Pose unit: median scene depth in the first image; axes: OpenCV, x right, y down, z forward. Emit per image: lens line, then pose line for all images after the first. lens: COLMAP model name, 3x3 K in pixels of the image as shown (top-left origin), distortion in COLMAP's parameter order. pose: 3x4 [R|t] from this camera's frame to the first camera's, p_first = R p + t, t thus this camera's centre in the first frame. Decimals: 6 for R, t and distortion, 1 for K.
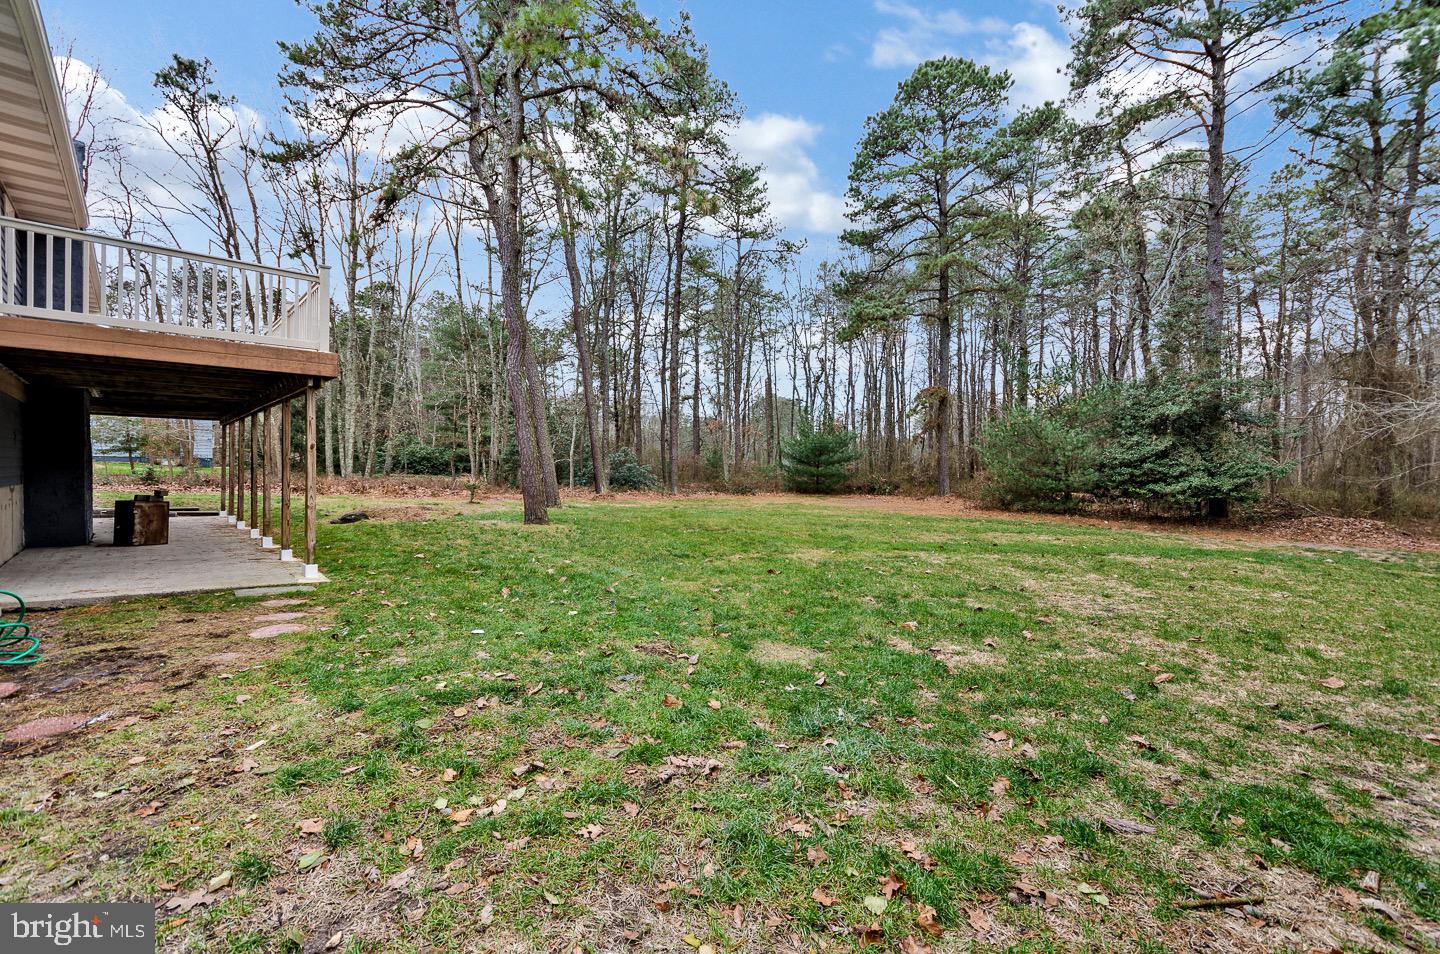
lens RADIAL K [[649.1, 0, 720.0], [0, 649.1, 483.3], [0, 0, 1]] dist [0.010971, -0.001656]
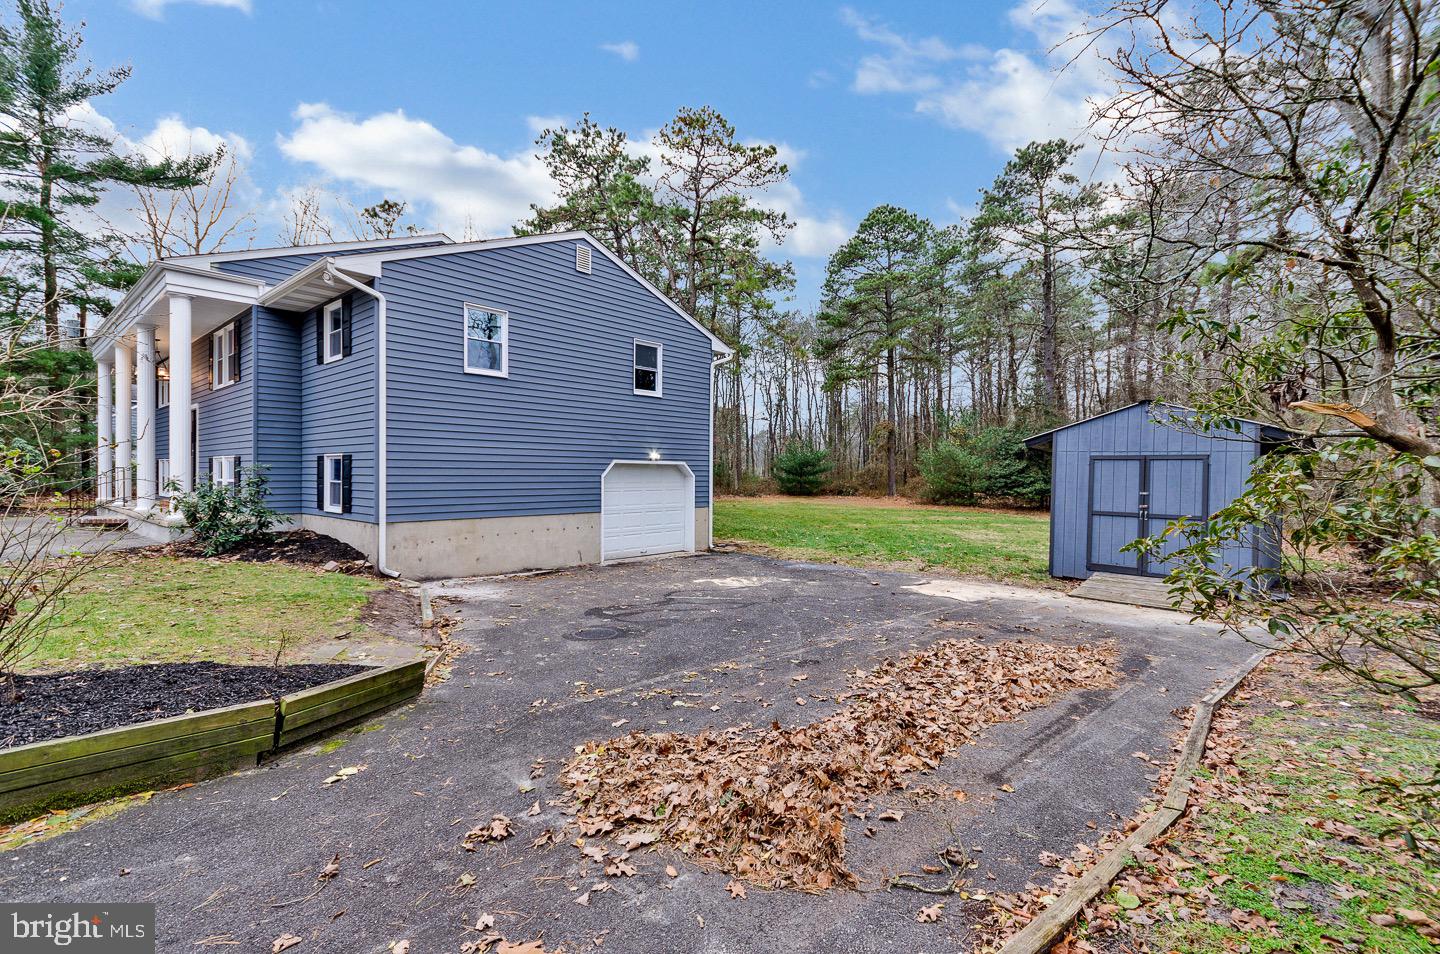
lens RADIAL K [[649.1, 0, 719.7], [0, 649.1, 475.2], [0, 0, 1]] dist [0.010971, -0.001656]
pose [[0.992669, -0.012162, 0.120252, -0.302772], [0.013927, 0.999807, -0.013852, -0.017586], [-0.120060, 0.015425, 0.992647, -0.570281]]
